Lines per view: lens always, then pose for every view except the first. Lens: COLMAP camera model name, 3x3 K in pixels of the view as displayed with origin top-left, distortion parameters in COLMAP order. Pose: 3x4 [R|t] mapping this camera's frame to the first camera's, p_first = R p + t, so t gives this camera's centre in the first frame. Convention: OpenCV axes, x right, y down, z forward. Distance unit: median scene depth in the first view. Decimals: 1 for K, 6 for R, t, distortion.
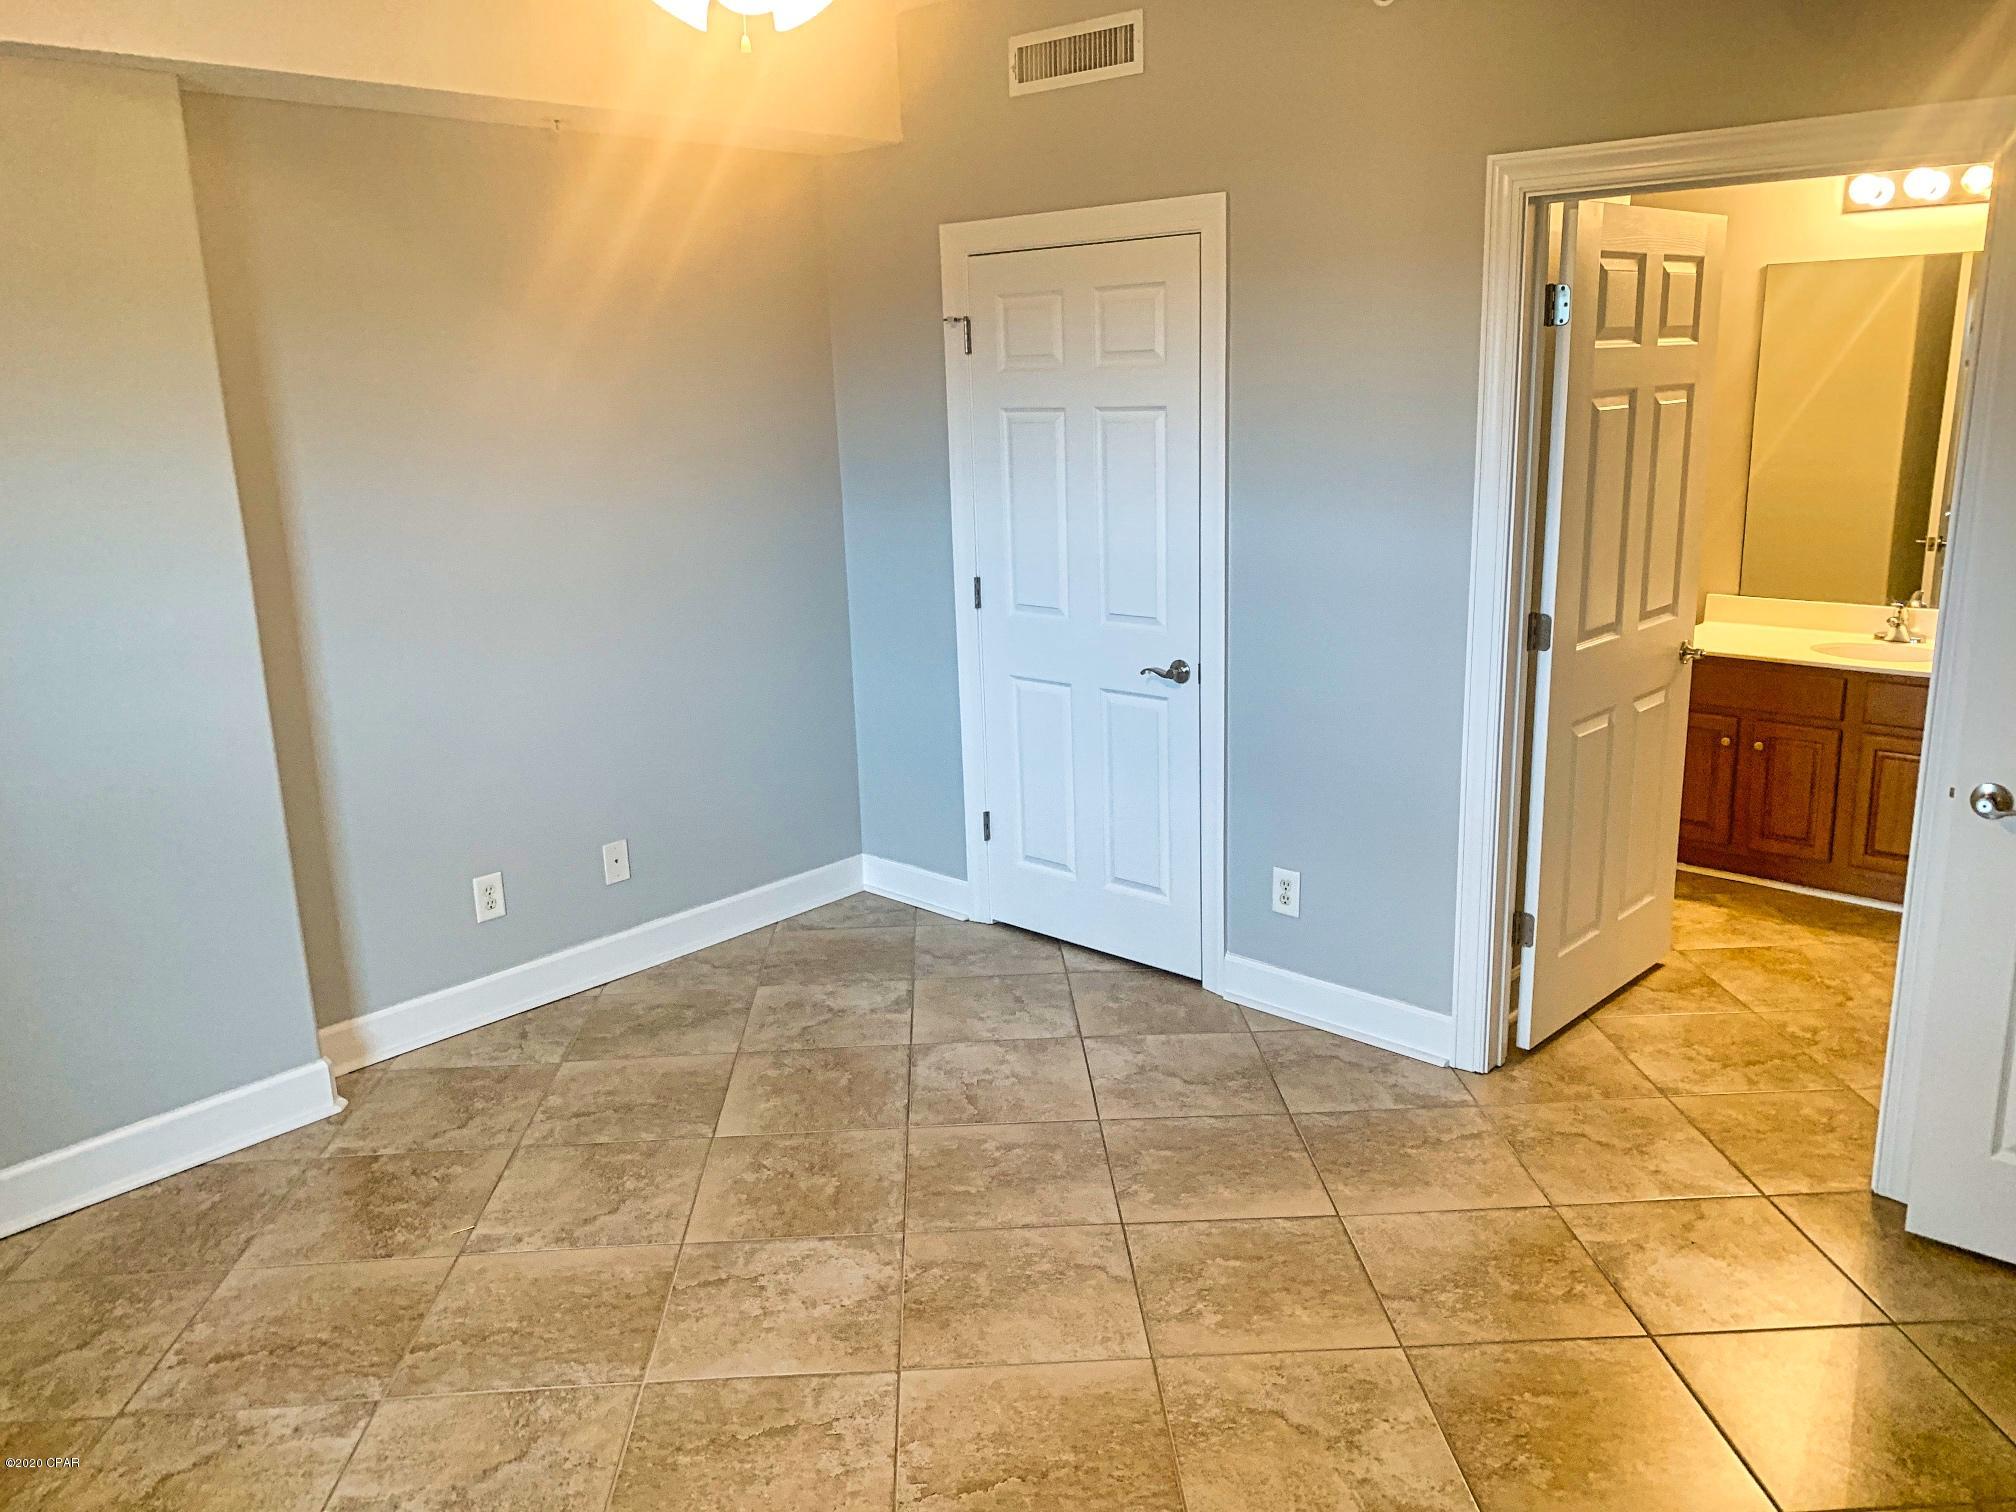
lens RADIAL K [[1566.2, 0, 1028.9], [0, 1566.2, 748.2], [0, 0, 1]] dist [0.036318, -0.007961]
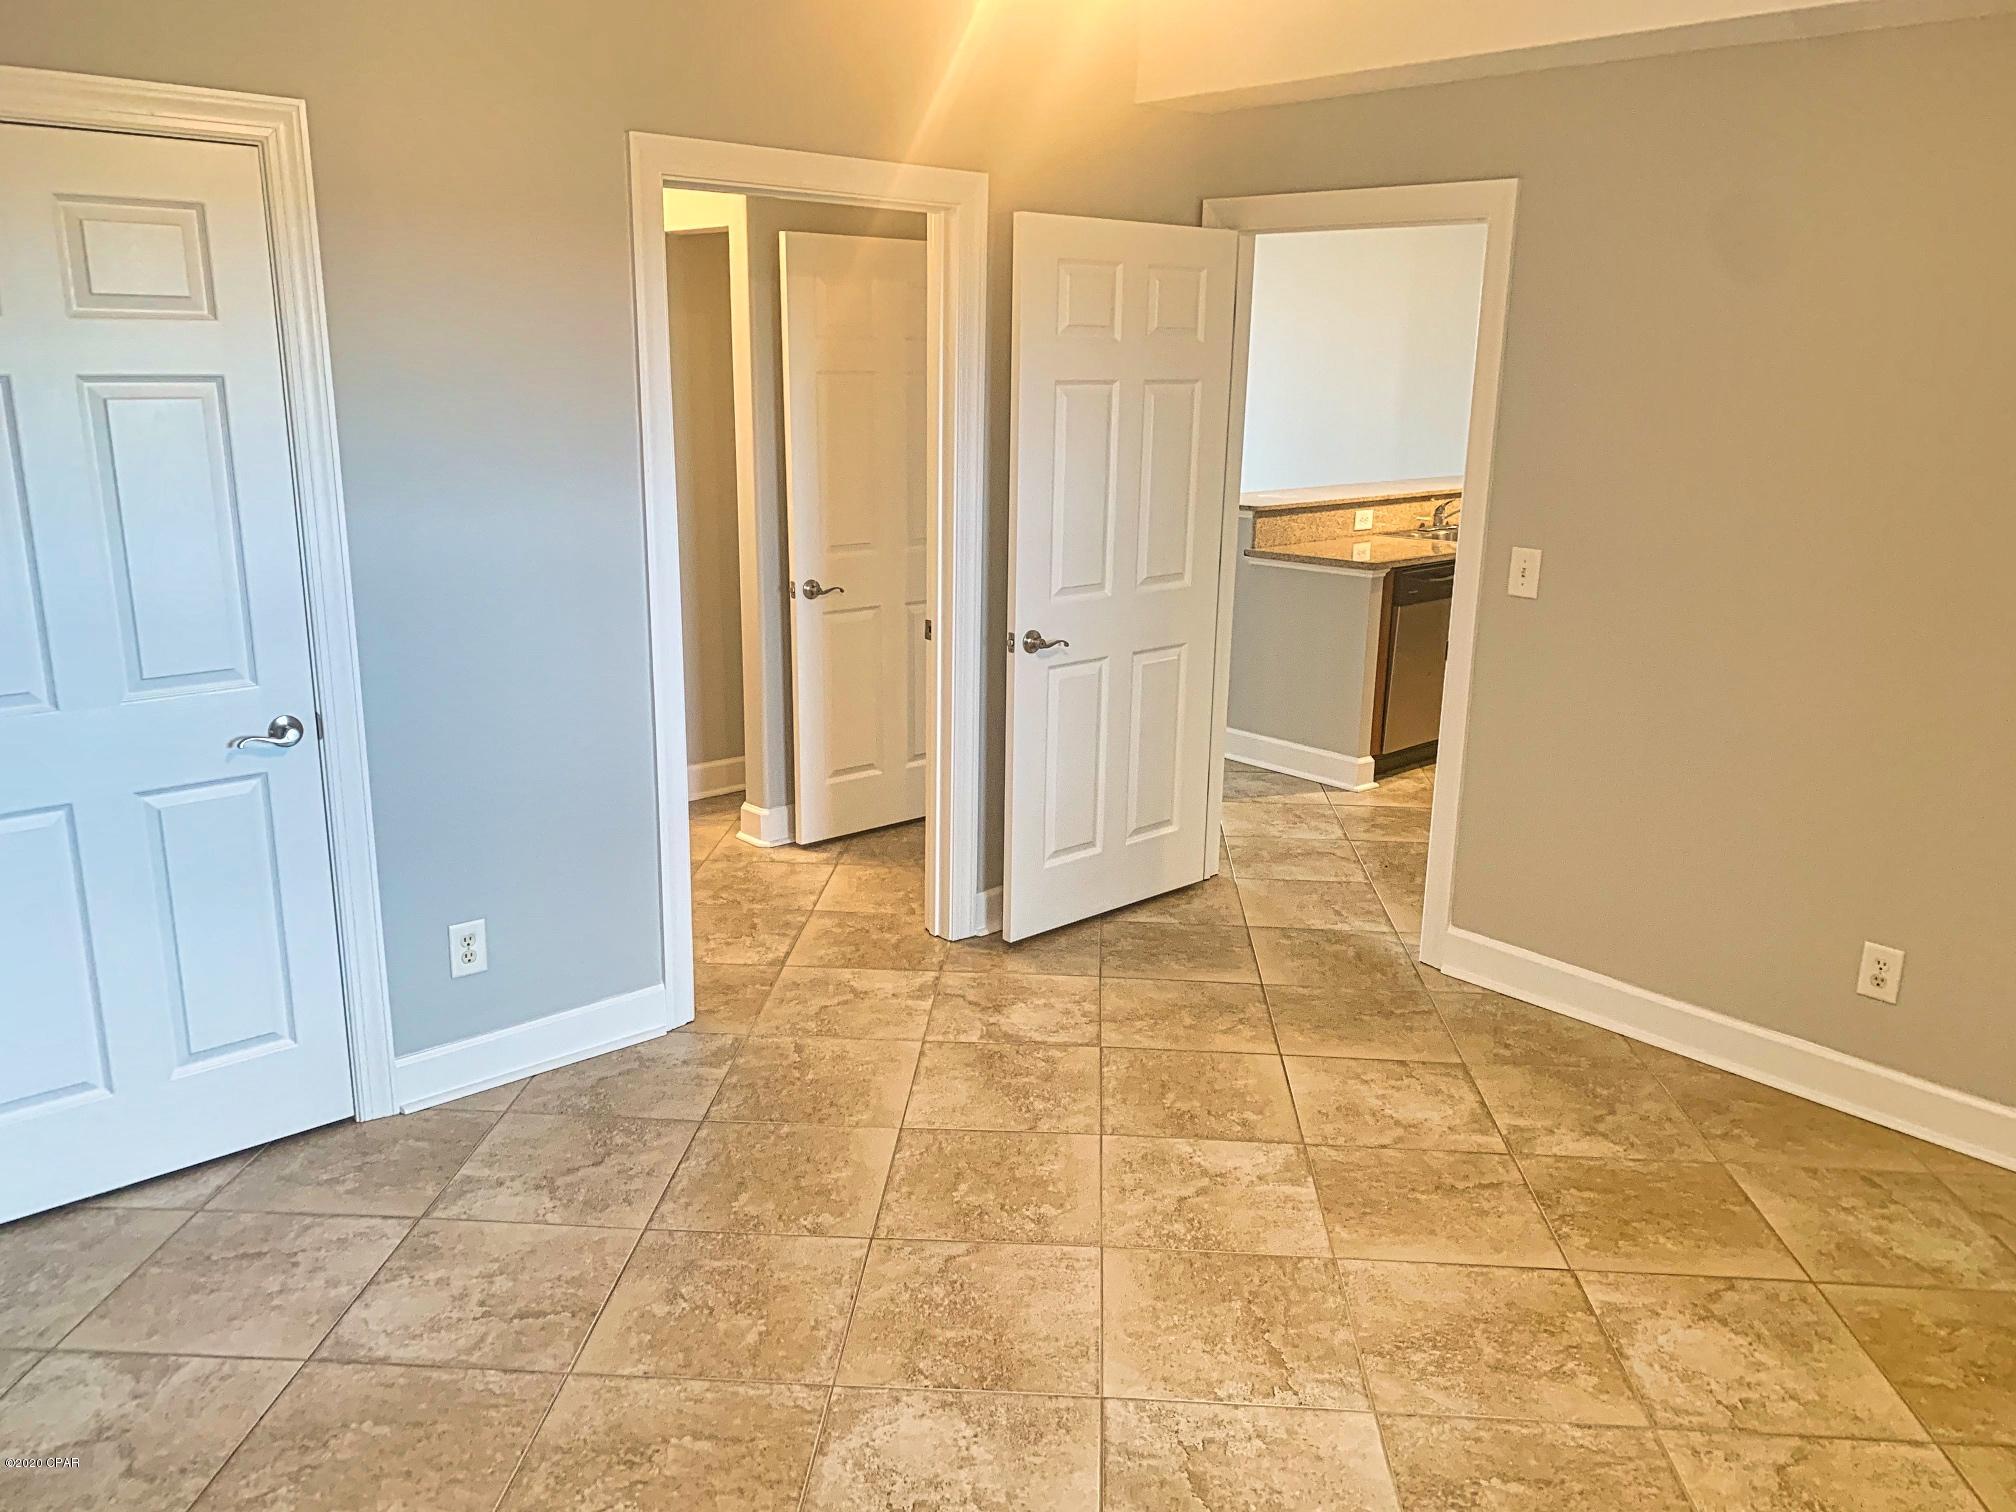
lens RADIAL K [[1550.8, 0, 999.8], [0, 1550.8, 755.0], [0, 0, 1]] dist [0.042512, -0.001048]
pose [[0.112653, -0.227888, 0.967149, -0.662389], [0.222332, 0.954447, 0.198998, -0.125587], [-0.968441, 0.192610, 0.158188, 0.612516]]
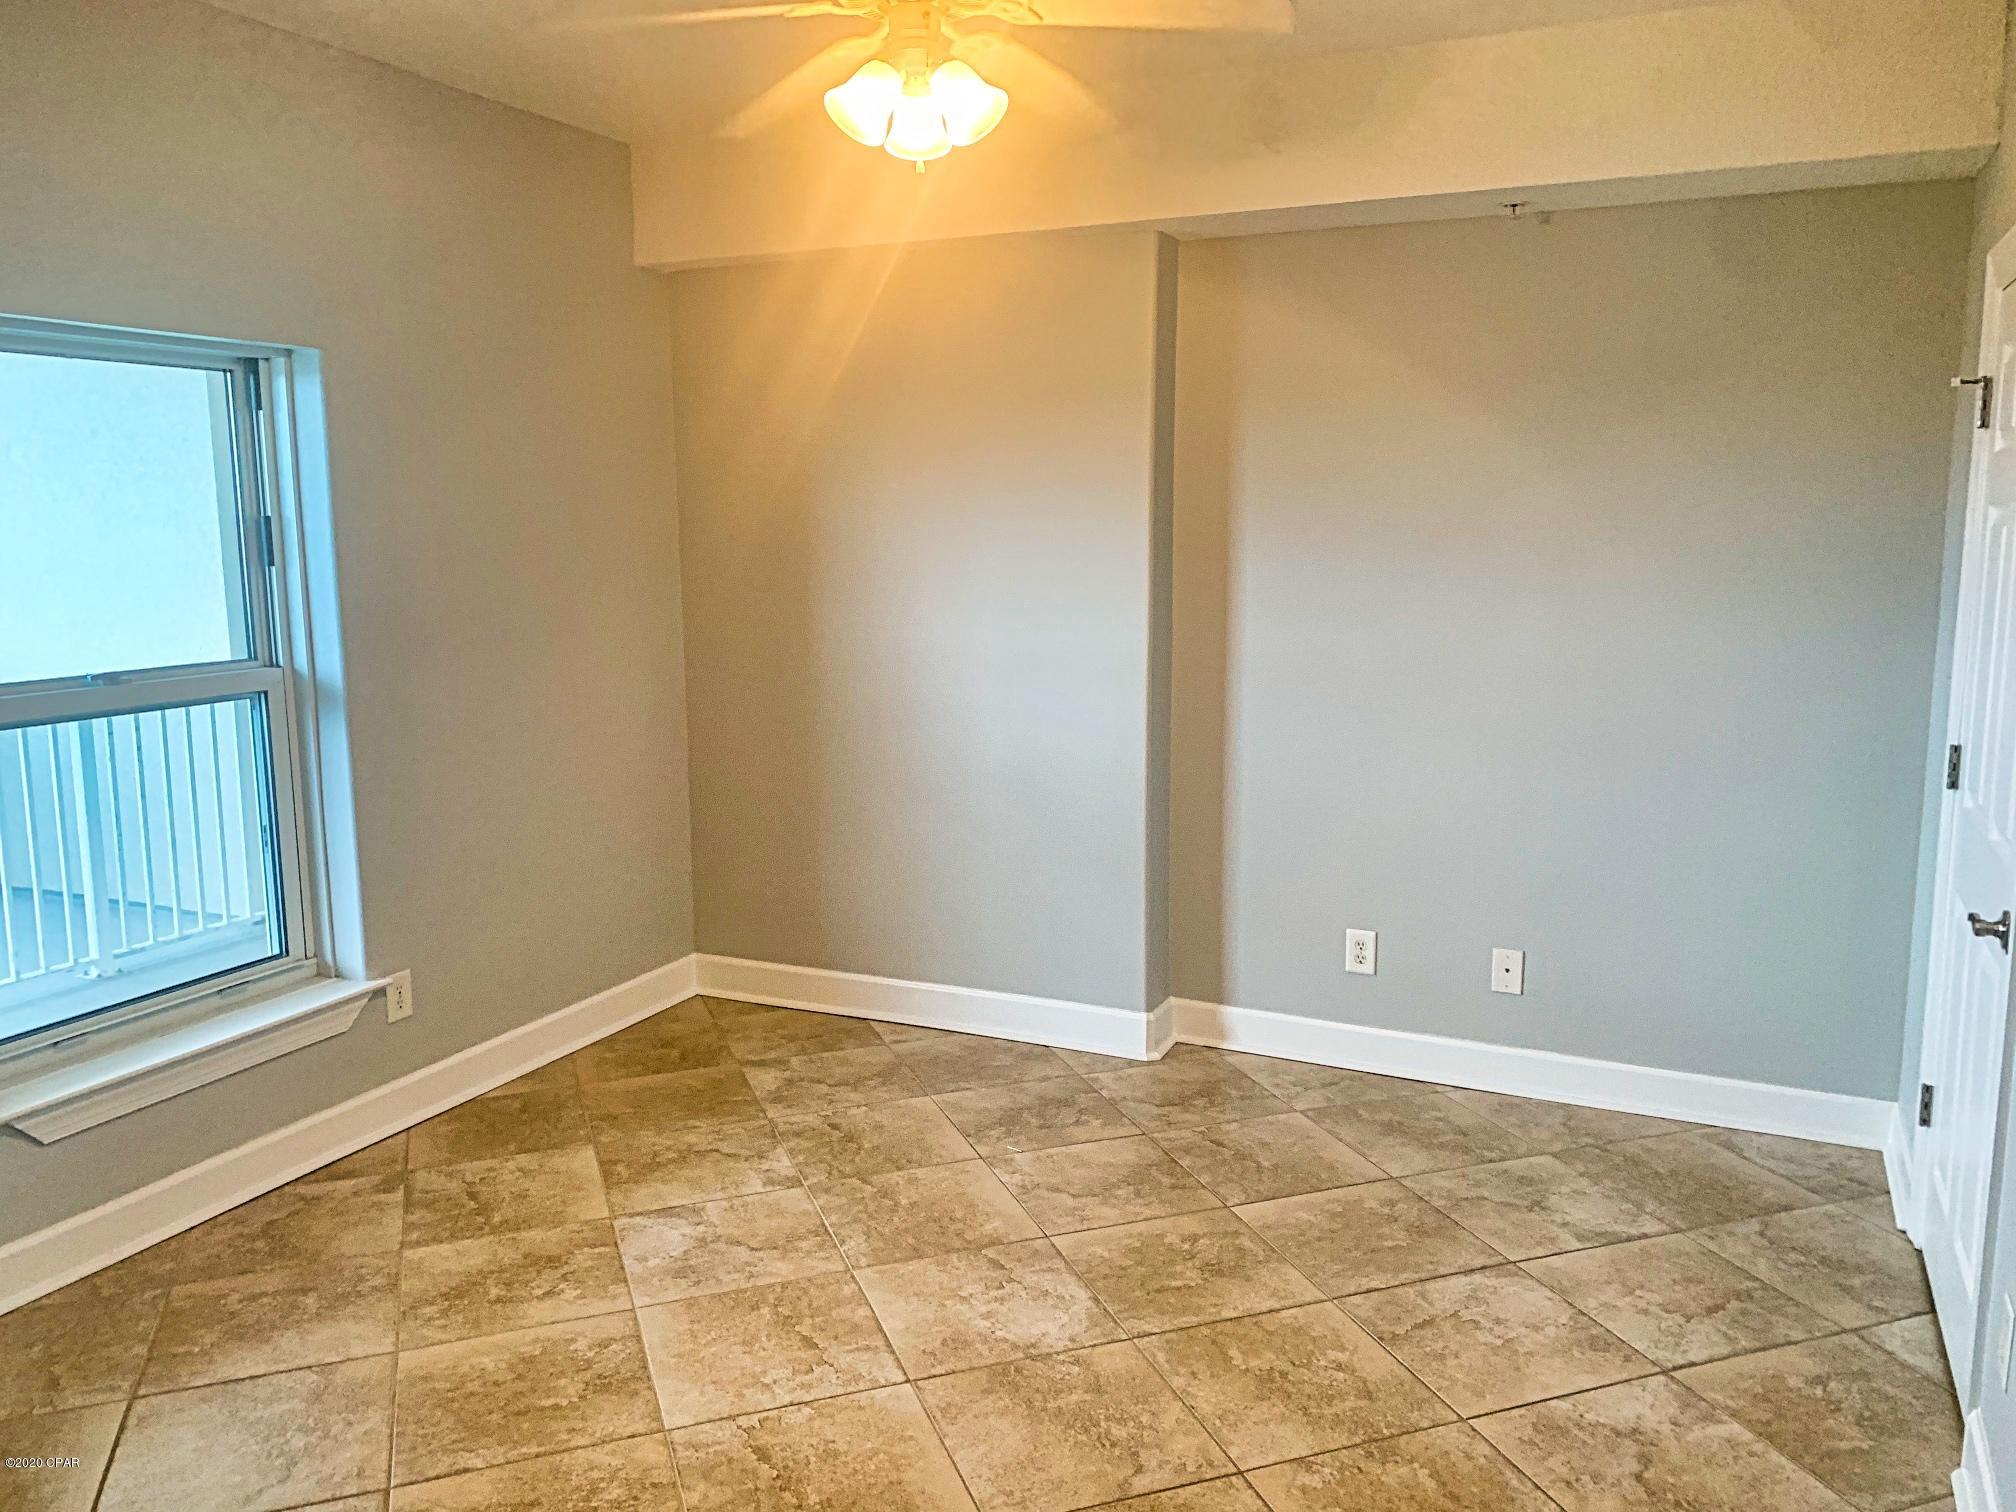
lens RADIAL K [[1591.8, 0, 1008.0], [0, 1591.8, 756.0], [0, 0, 1]] dist [0.056169, -0.003128]
pose [[0.293342, 0.179880, -0.938932, 0.634294], [-0.239952, 0.964553, 0.109823, -0.102948], [0.925405, 0.193083, 0.326106, 0.461548]]
